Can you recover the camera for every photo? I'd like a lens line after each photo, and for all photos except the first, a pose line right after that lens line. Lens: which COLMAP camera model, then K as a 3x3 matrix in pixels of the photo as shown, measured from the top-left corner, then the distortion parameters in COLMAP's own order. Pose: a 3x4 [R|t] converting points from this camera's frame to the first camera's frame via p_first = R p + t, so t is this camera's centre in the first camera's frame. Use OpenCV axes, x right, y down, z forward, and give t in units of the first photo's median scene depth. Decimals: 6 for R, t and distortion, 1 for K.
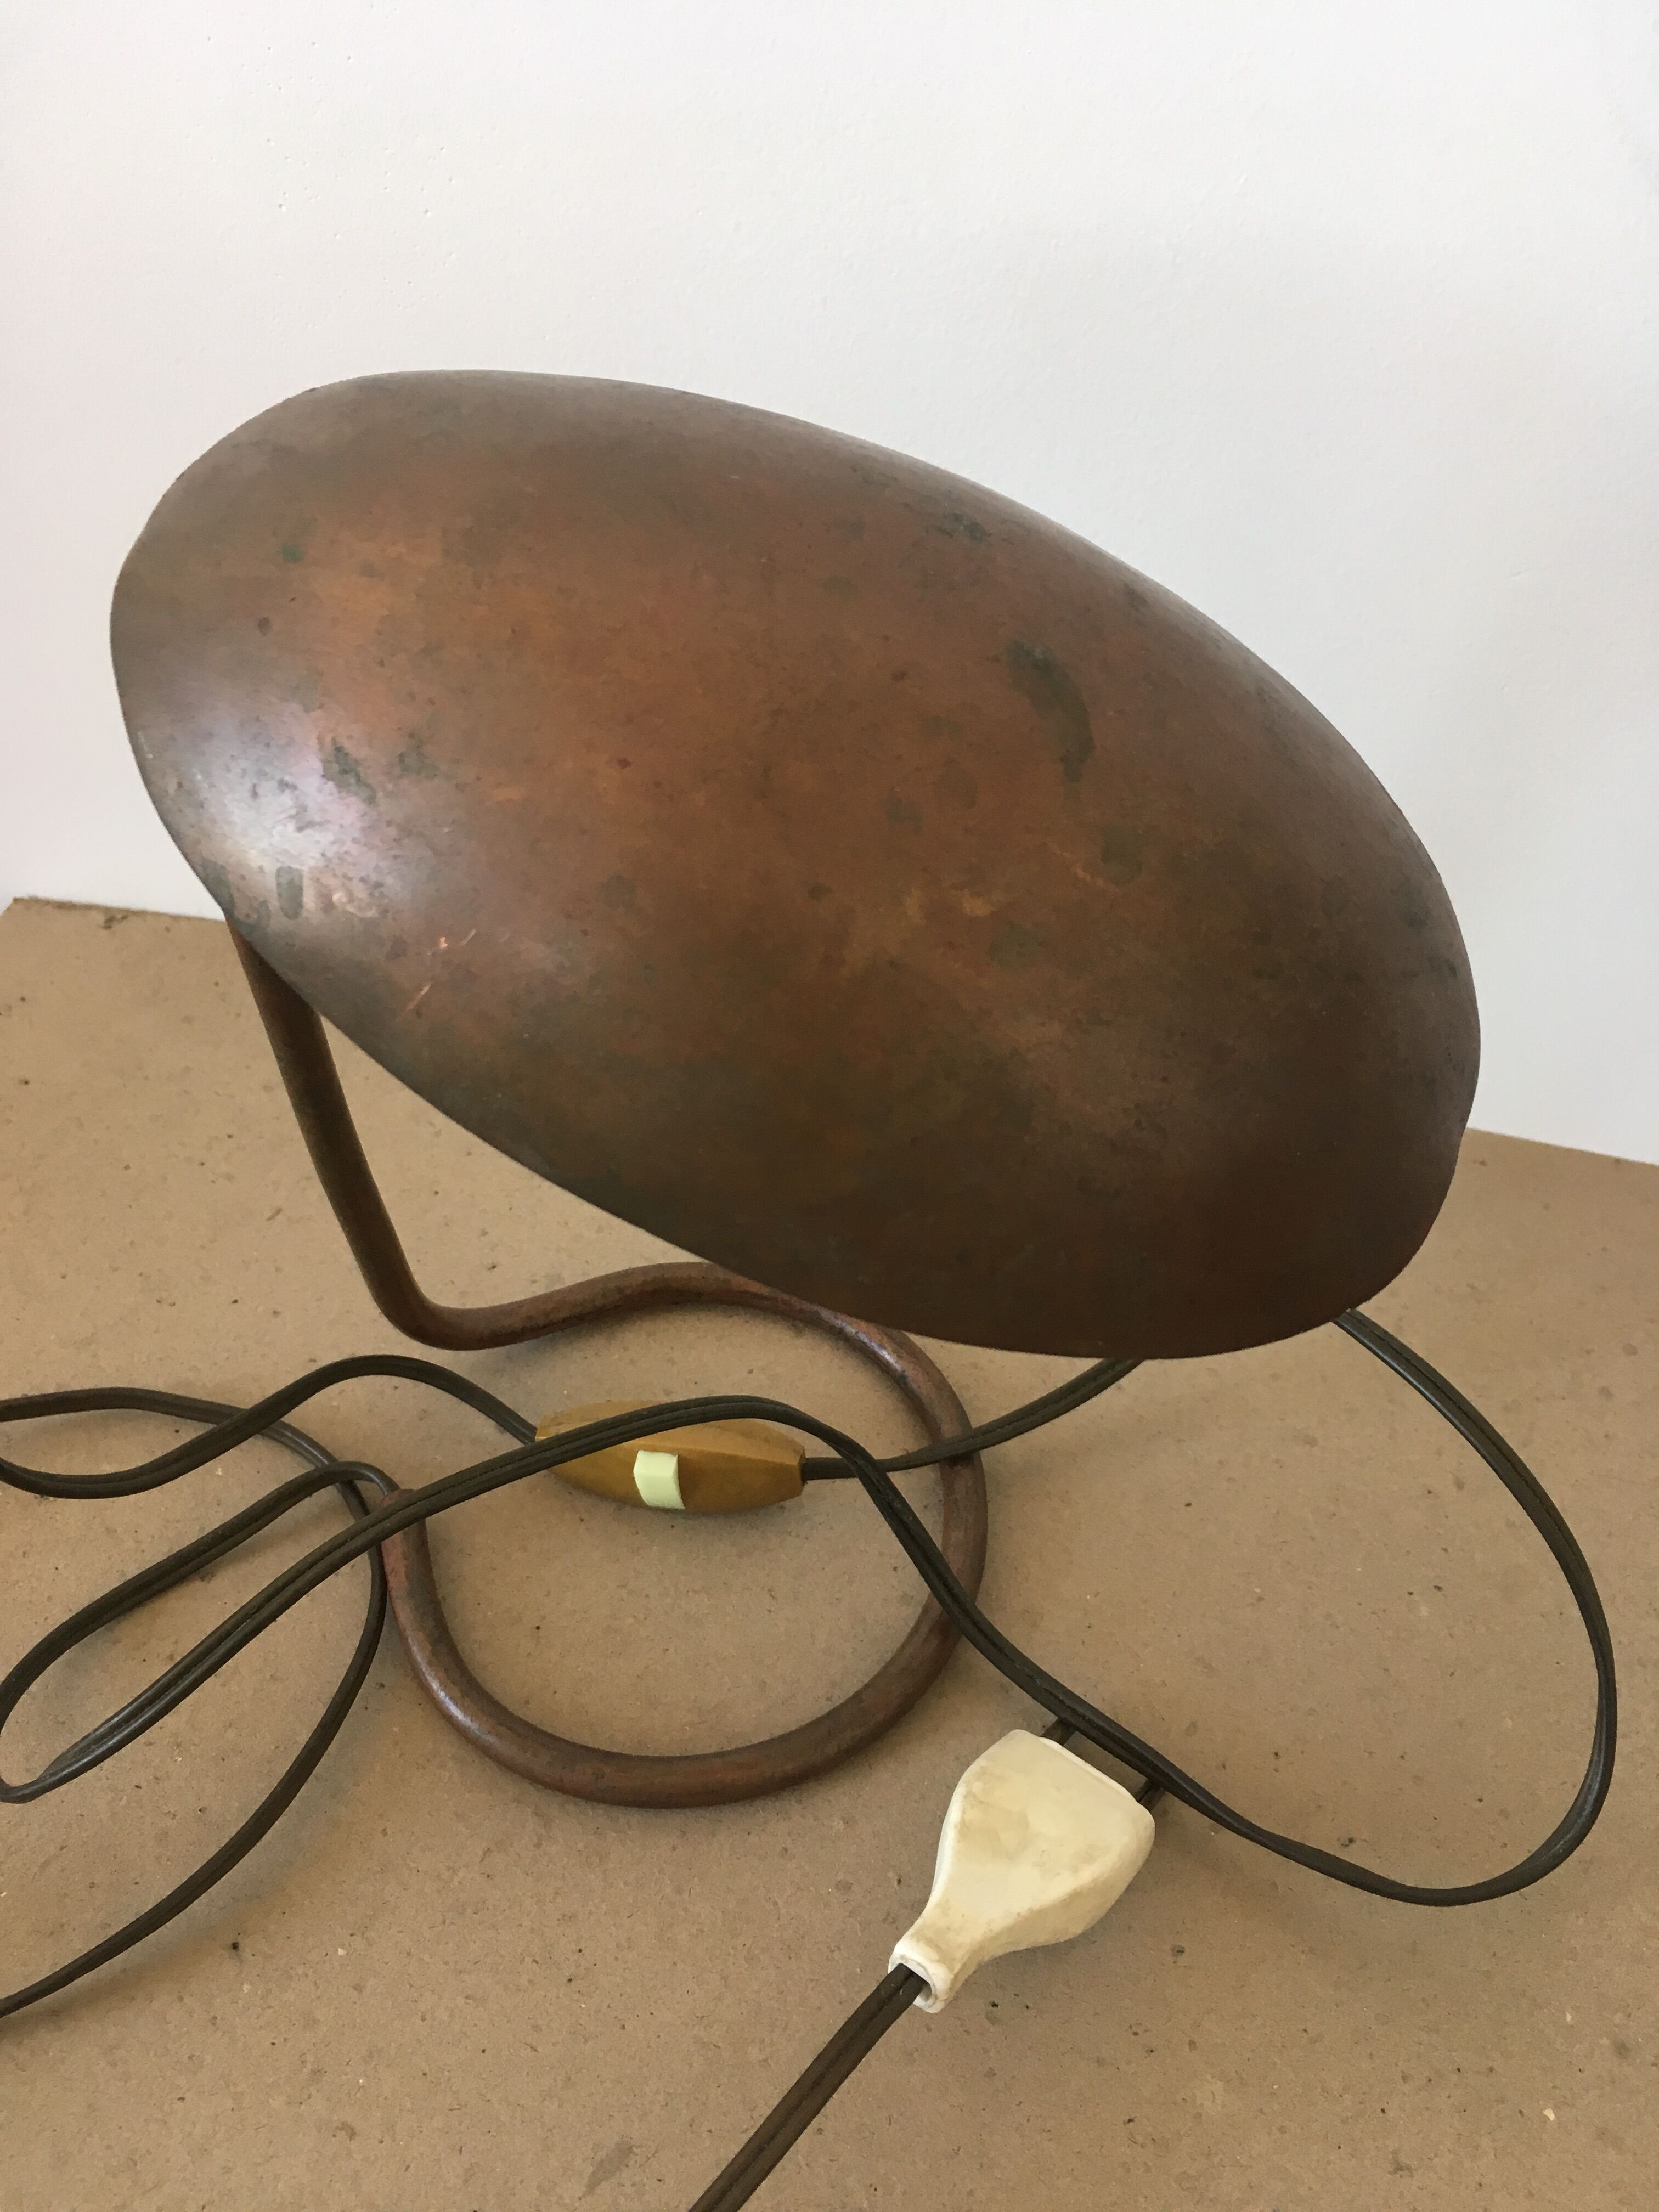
lens RADIAL K [[1970.3, 0, 830.5], [0, 1970.3, 1126.5], [0, 0, 1]] dist [0.049838, -0.098712]
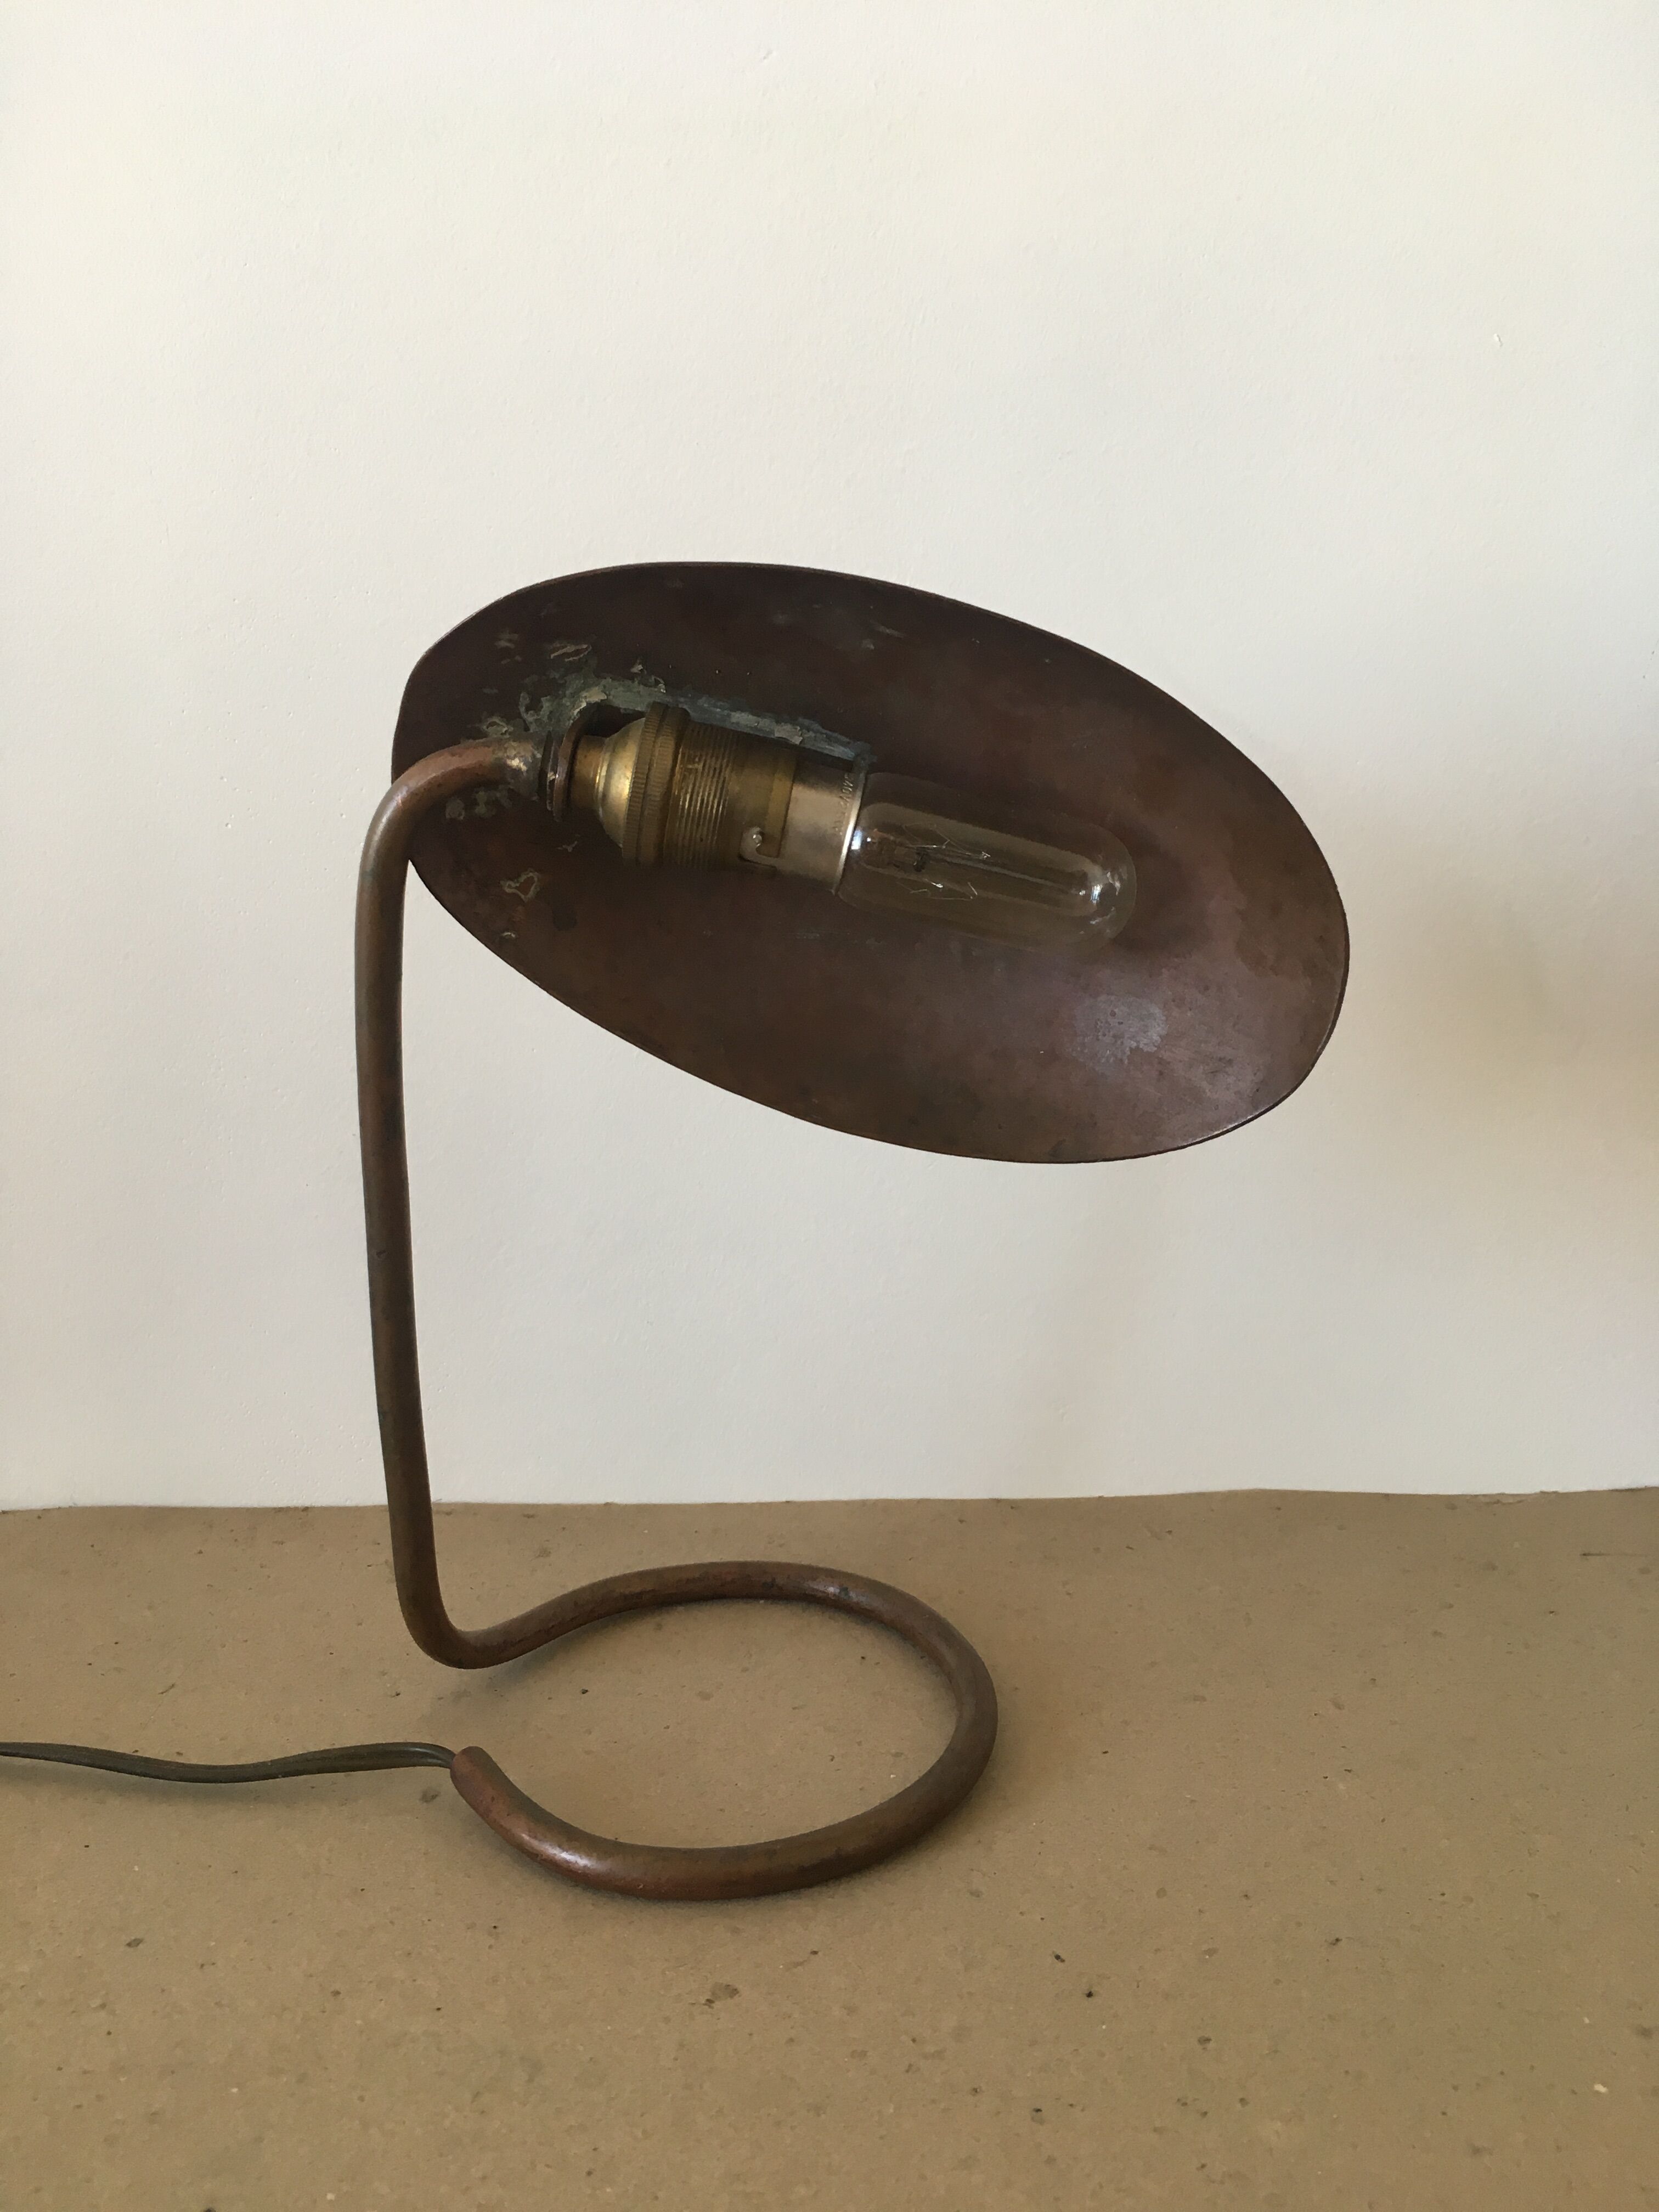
lens RADIAL K [[1970.3, 0, 838.7], [0, 1970.3, 1106.9], [0, 0, 1]] dist [0.049838, -0.098712]
pose [[0.979414, -0.076549, 0.186782, -0.145510], [0.166848, 0.827809, -0.535624, 0.510843], [-0.113619, 0.555763, 0.823540, -0.045560]]
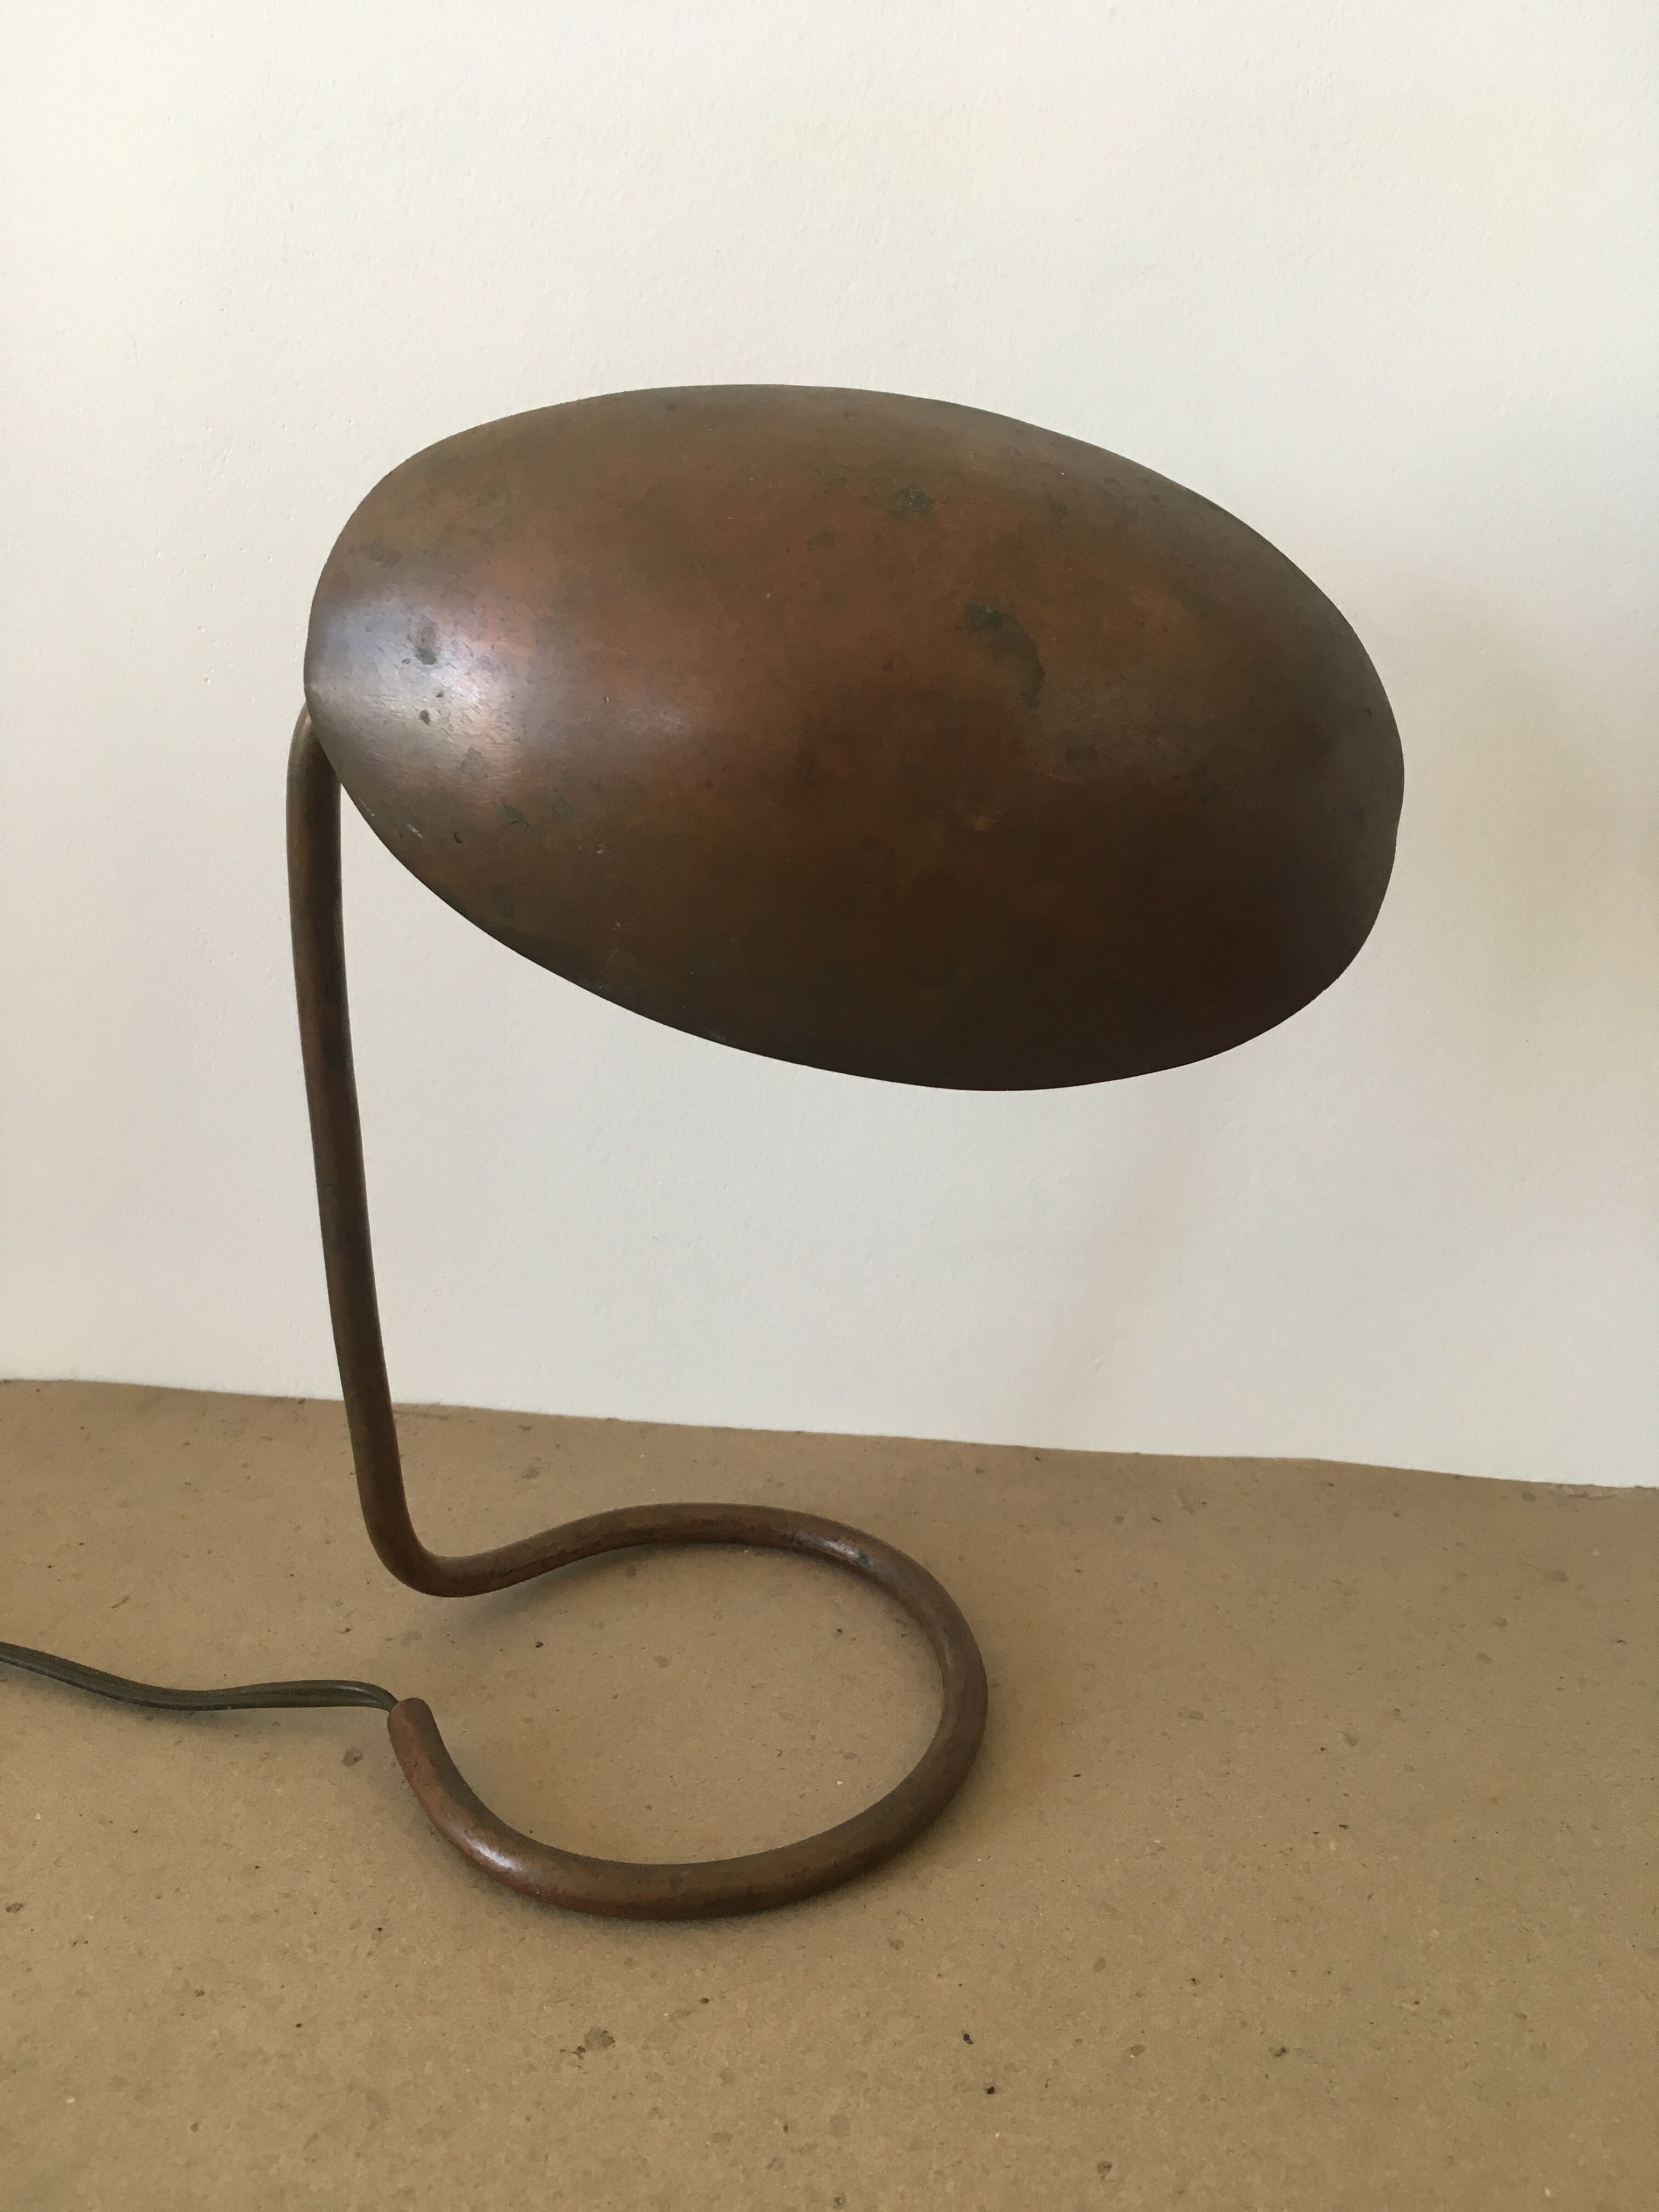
lens RADIAL K [[1970.3, 0, 836.9], [0, 1970.3, 1110.4], [0, 0, 1]] dist [0.049838, -0.098712]
pose [[0.996711, -0.043517, 0.068367, 0.016652], [0.069401, 0.893936, -0.442789, 0.364997], [-0.041847, 0.446077, 0.894016, 0.009973]]
